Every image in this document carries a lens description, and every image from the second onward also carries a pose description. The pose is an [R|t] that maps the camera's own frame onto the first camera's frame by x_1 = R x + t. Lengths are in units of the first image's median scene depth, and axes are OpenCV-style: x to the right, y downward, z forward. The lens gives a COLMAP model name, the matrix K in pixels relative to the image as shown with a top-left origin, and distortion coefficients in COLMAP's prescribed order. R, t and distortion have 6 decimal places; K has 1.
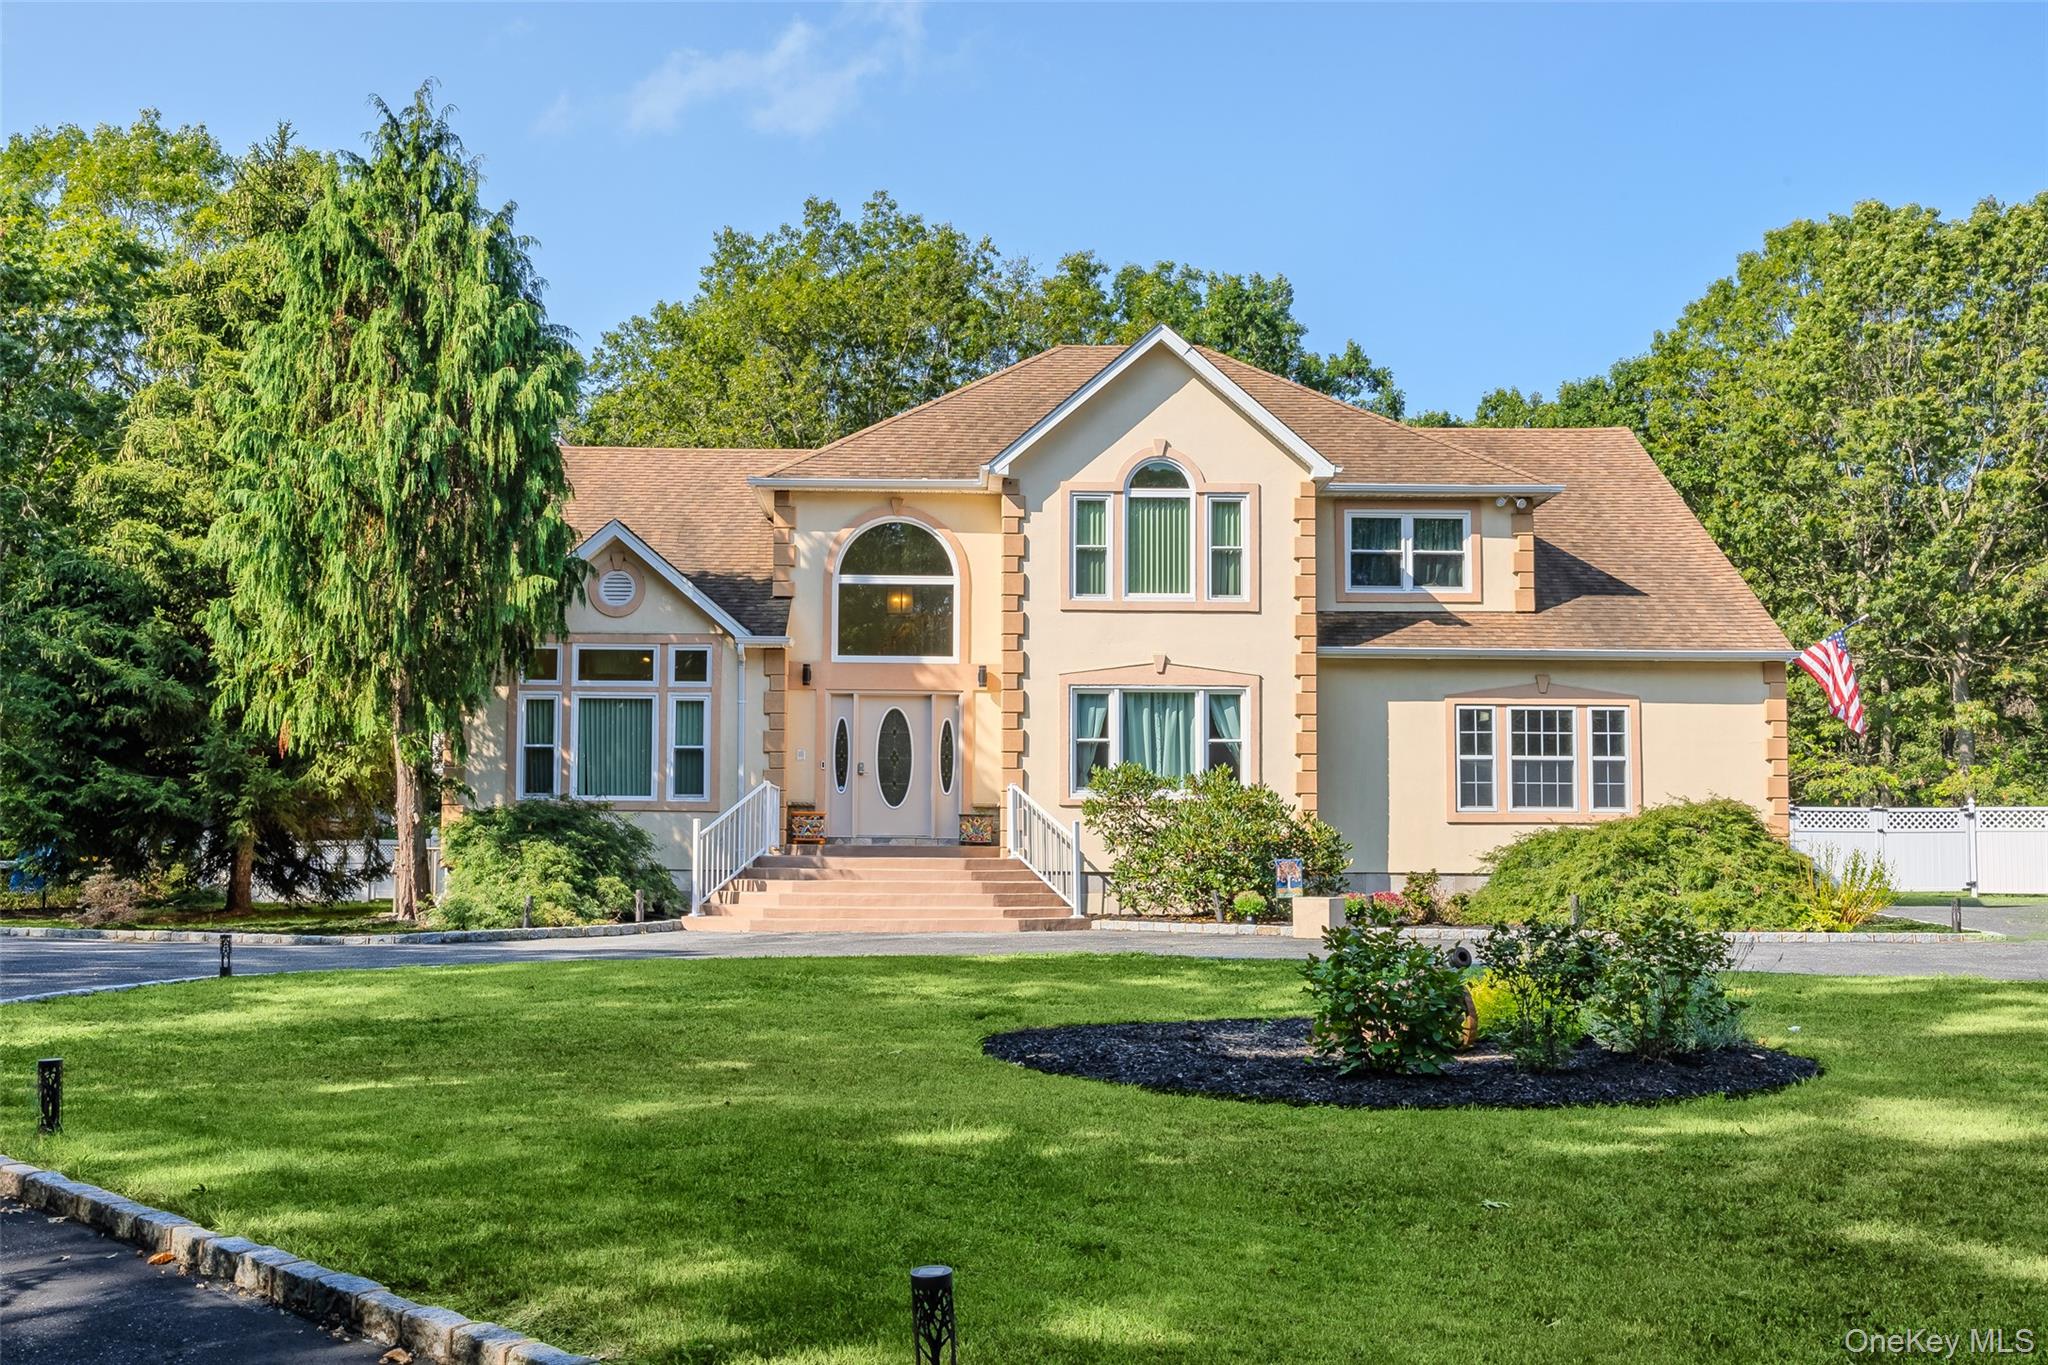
lens RADIAL K [[2010.3, 0, 1024.0], [0, 2010.3, 682.5], [0, 0, 1]] dist [-0.010495, -0.004932]
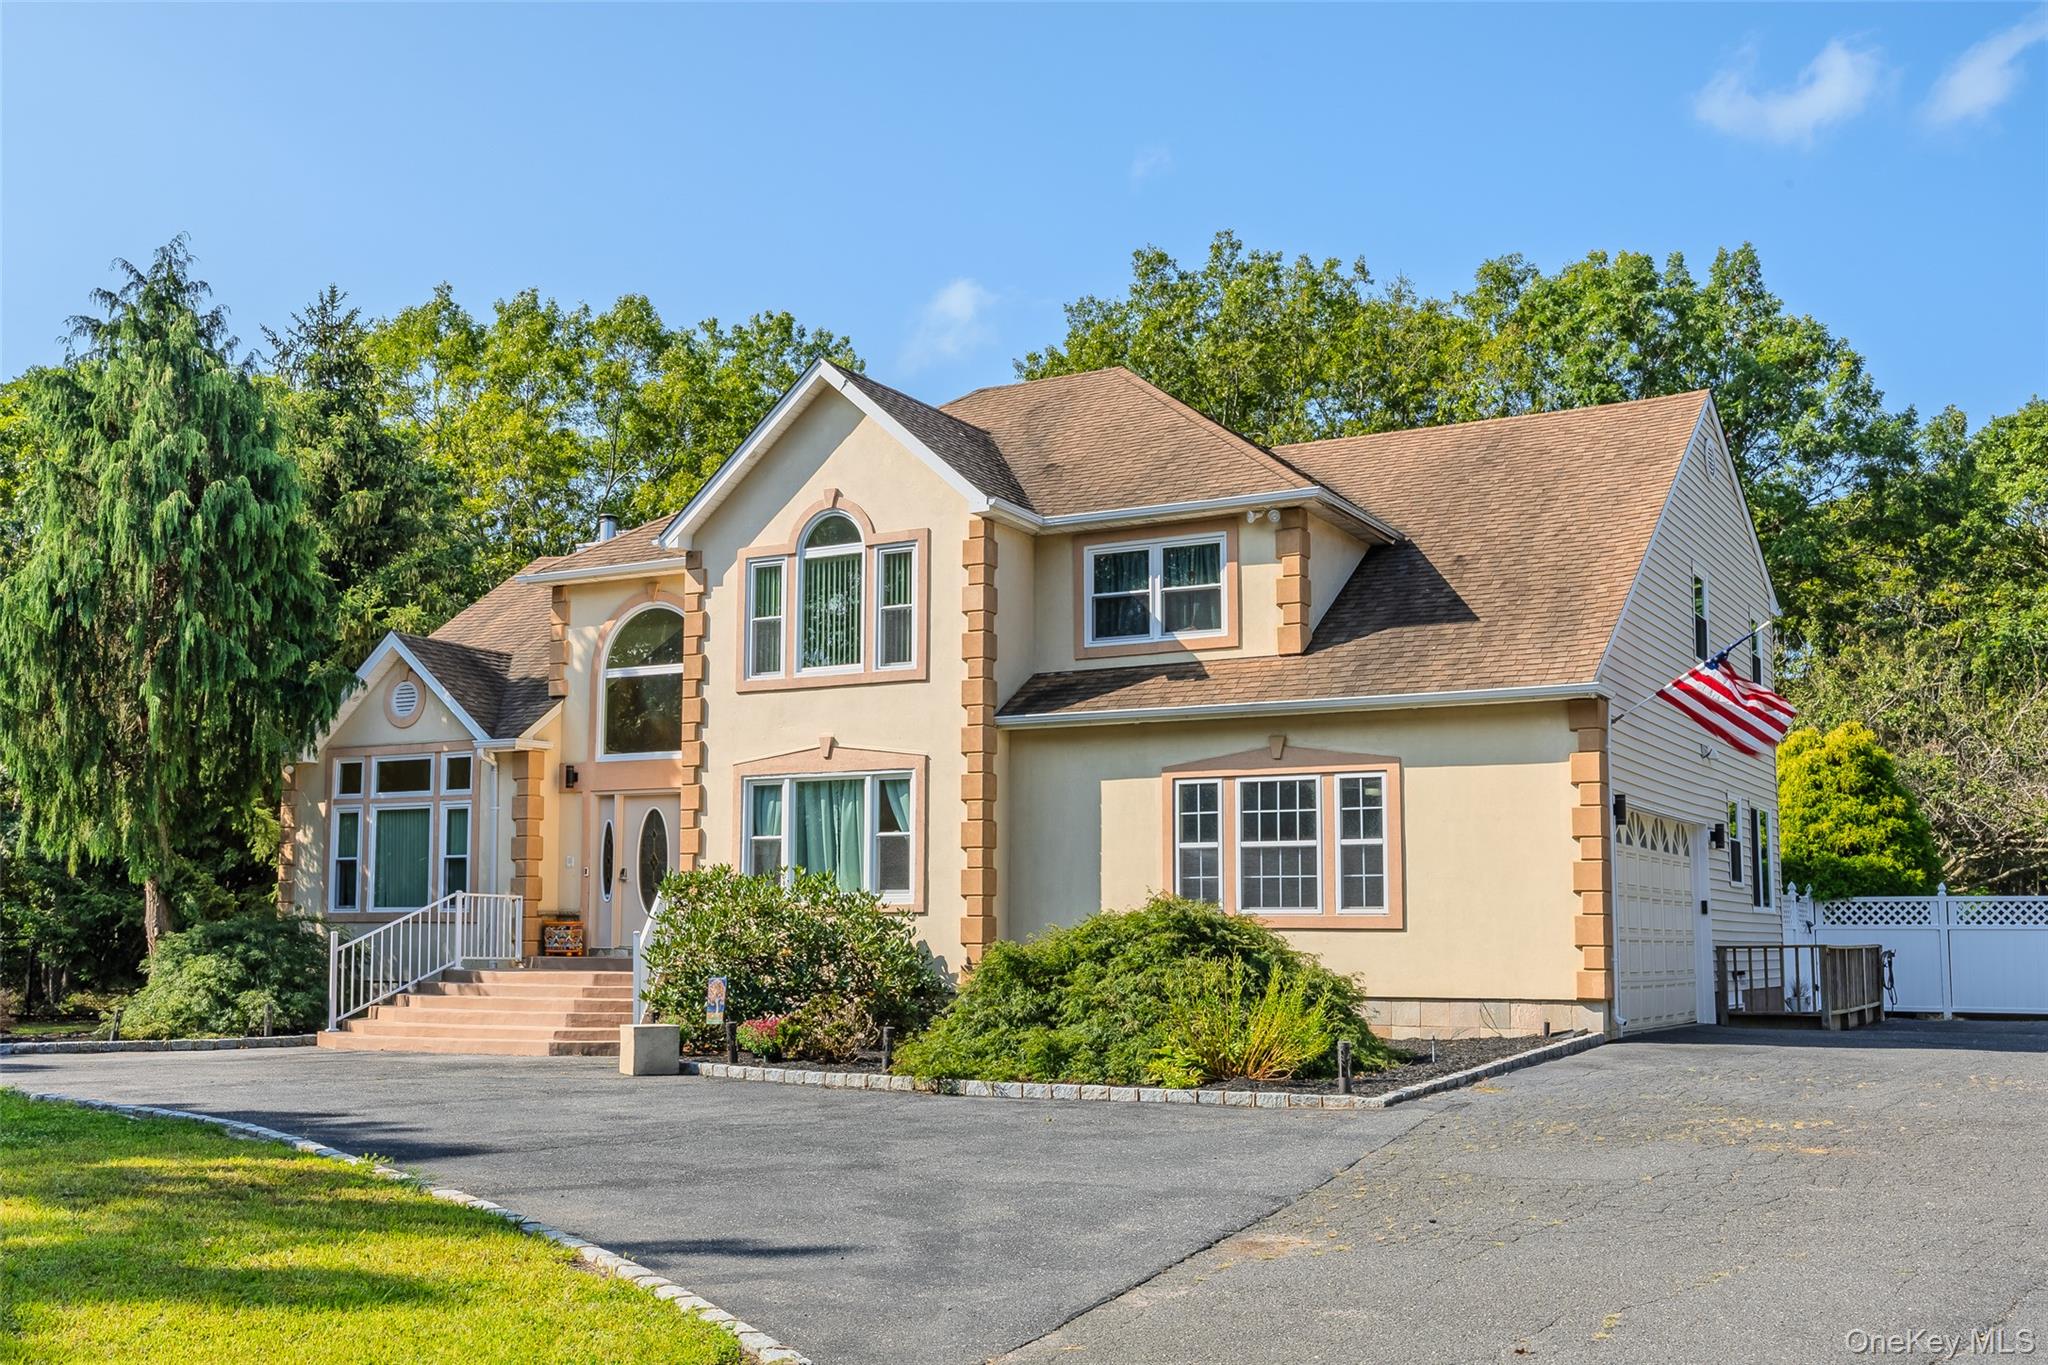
lens RADIAL K [[2103.1, 0, 1024.0], [0, 2103.1, 682.5], [0, 0, 1]] dist [-0.008065, 0.000000]
pose [[0.858112, -0.066483, -0.509139, 0.587954], [0.043444, 0.997427, -0.057023, 0.017724], [0.511621, 0.026813, 0.858793, 0.257414]]
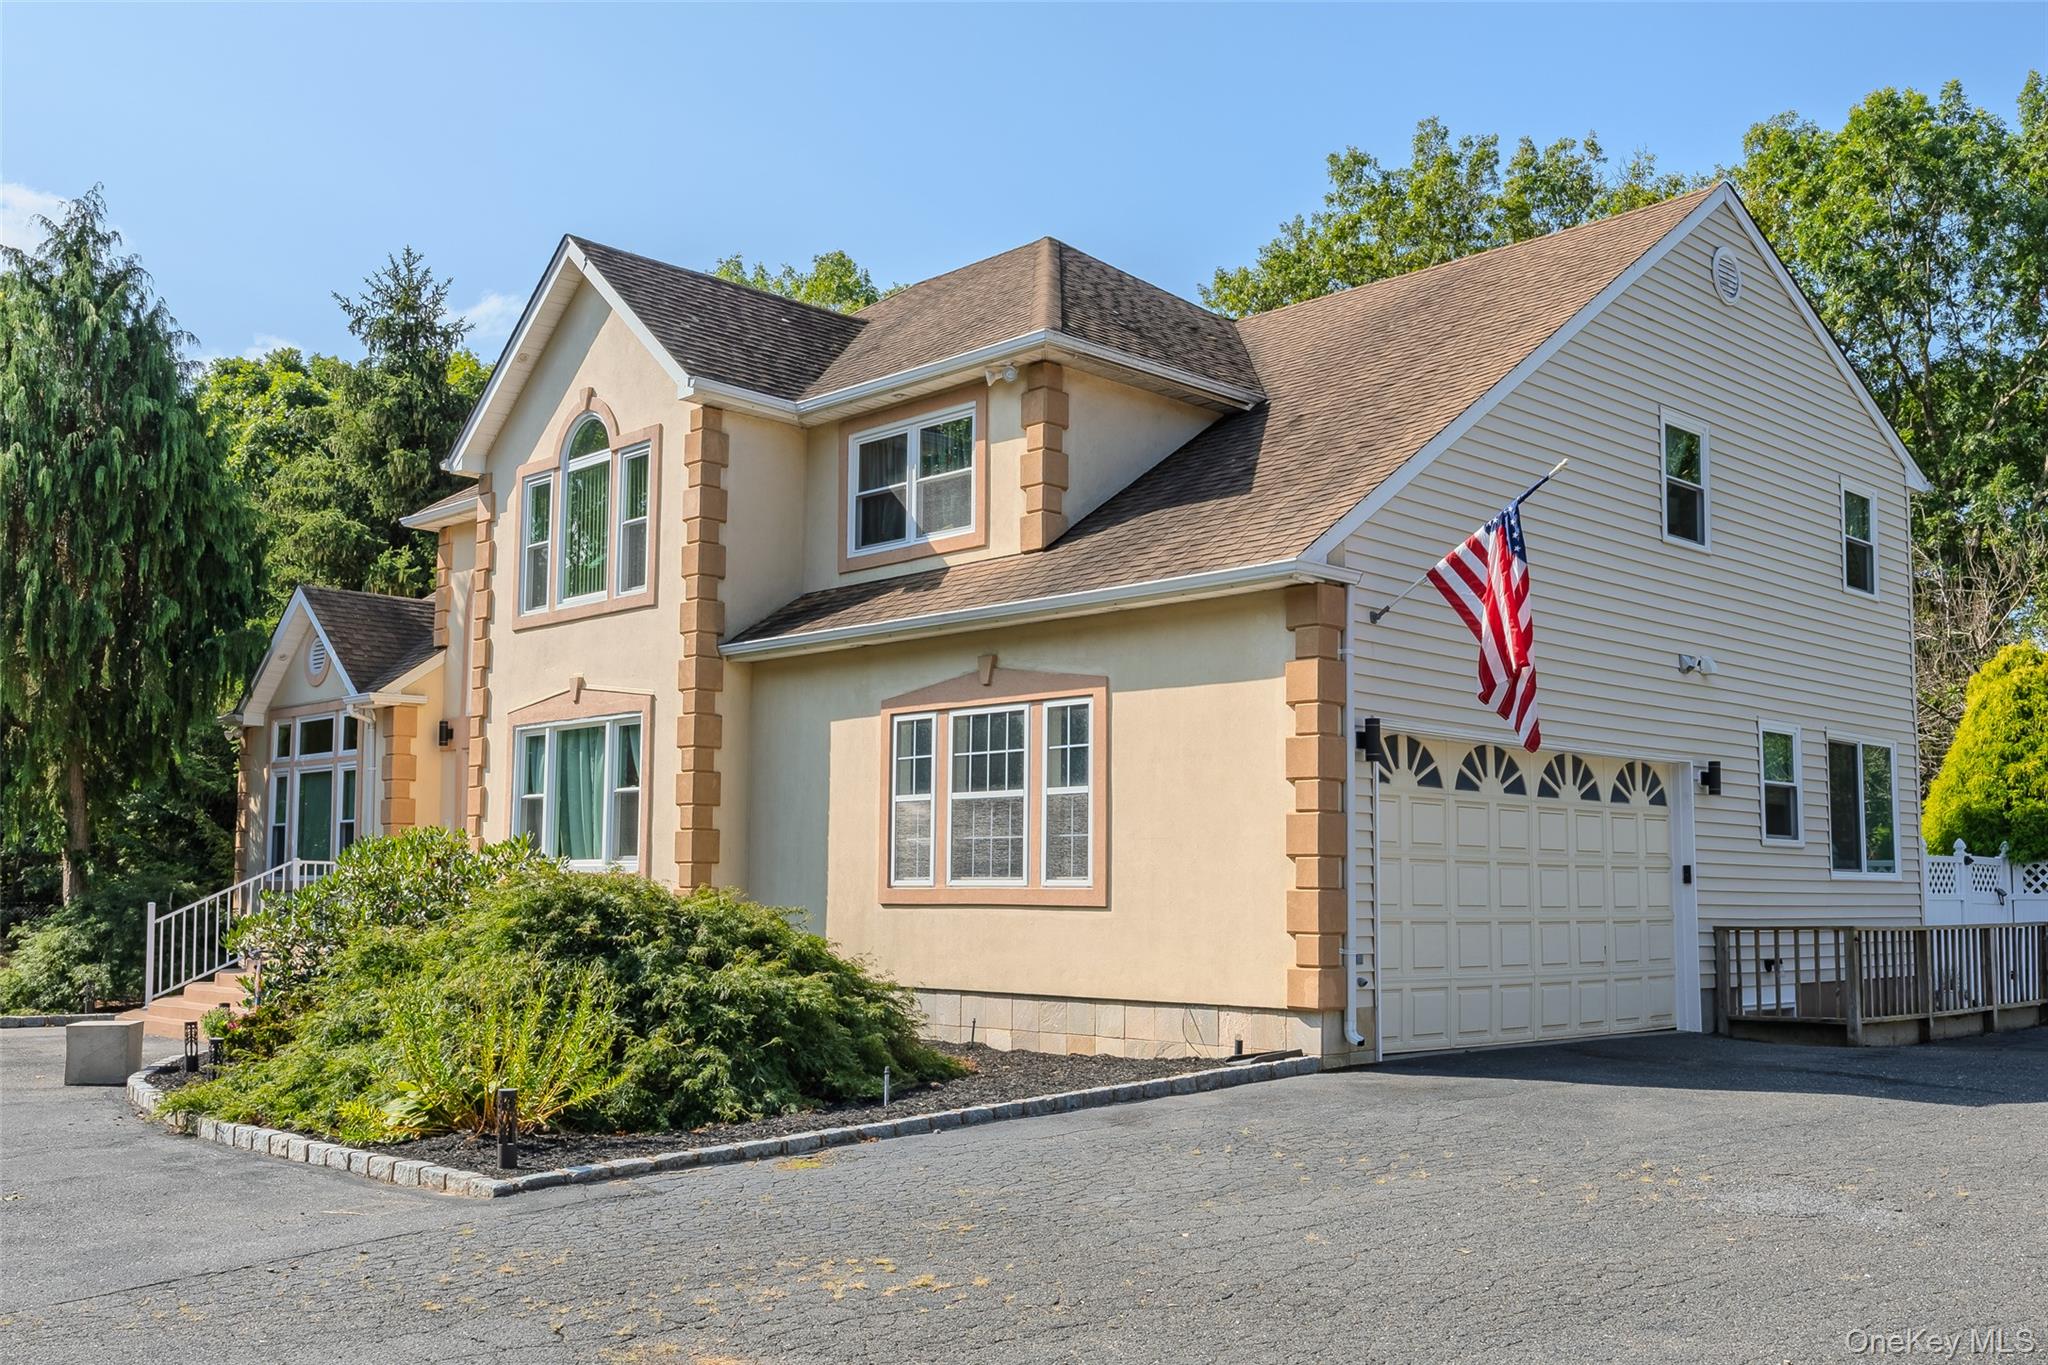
lens RADIAL K [[1923.9, 0, 1069.7], [0, 1923.9, 686.0], [0, 0, 1]] dist [0.006542, 0.004009]
pose [[0.685220, -0.081691, -0.723741, 0.688036], [0.058212, 0.996654, -0.057381, 0.039608], [0.726006, -0.002812, 0.687682, 0.626800]]
